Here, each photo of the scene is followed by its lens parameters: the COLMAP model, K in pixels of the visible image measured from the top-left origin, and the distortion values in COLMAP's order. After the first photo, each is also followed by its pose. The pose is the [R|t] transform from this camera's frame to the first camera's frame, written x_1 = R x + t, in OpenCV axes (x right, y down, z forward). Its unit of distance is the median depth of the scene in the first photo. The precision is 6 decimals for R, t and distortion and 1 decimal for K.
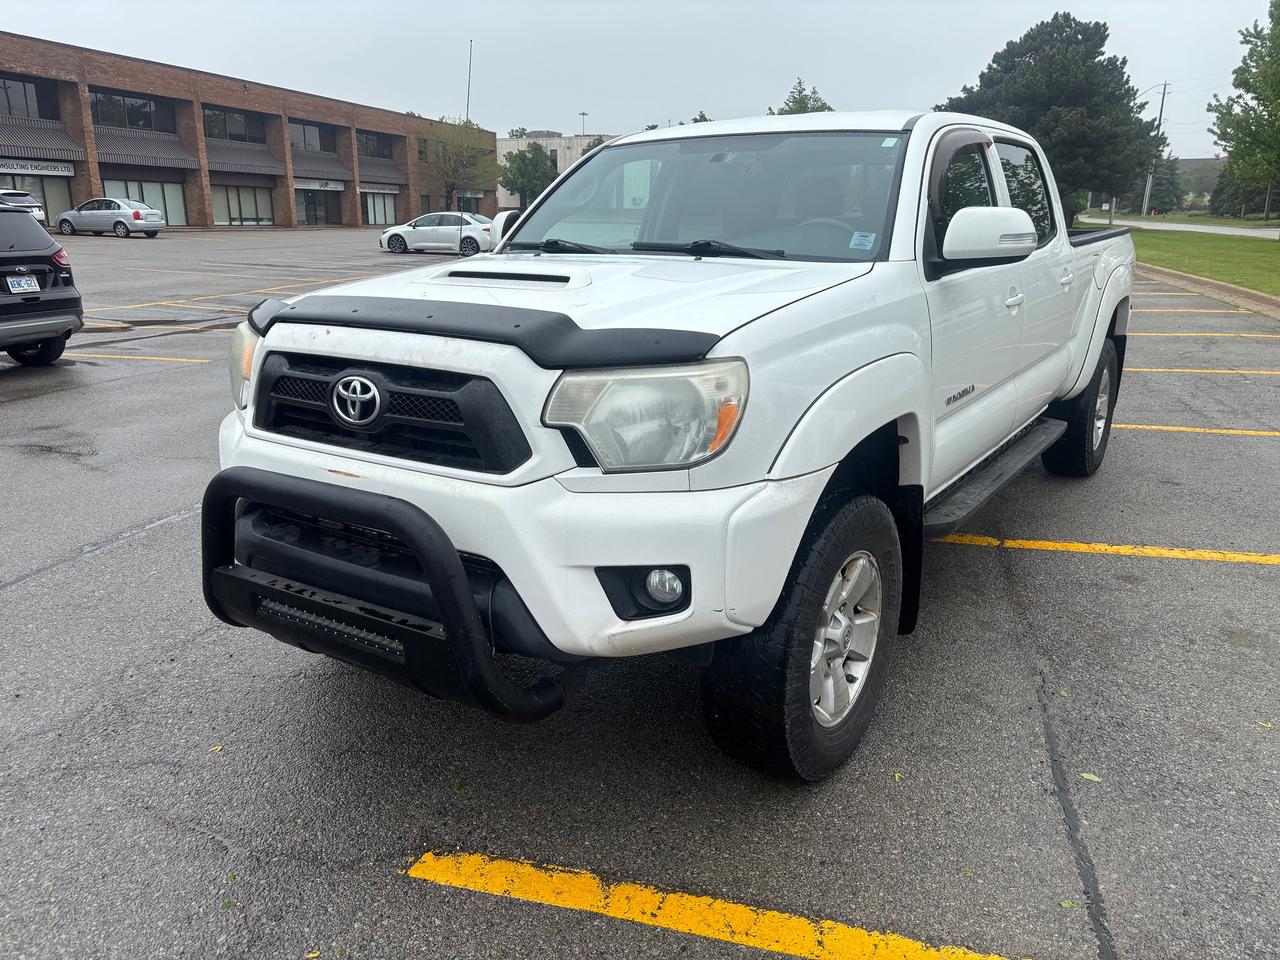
lens RADIAL K [[962.5, 0, 637.7], [0, 962.5, 486.3], [0, 0, 1]] dist [0.054854, -0.031546]
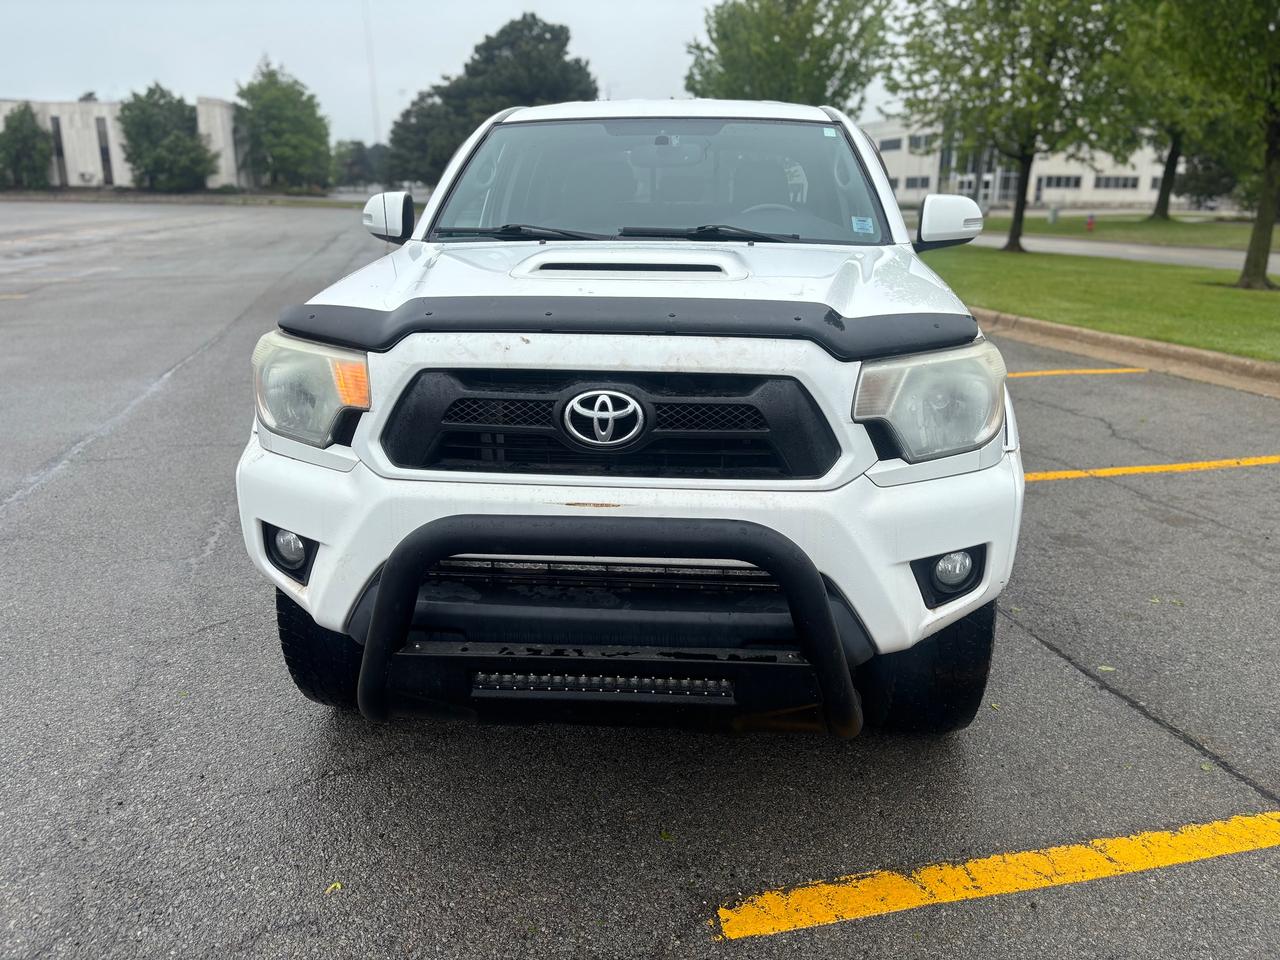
lens RADIAL K [[962.5, 0, 638.2], [0, 962.5, 480.4], [0, 0, 1]] dist [0.054854, -0.031546]
pose [[0.870650, -0.132241, 0.473793, -0.676713], [0.127374, 0.990943, 0.042518, -0.066809], [-0.475125, 0.023331, 0.879609, 0.241055]]
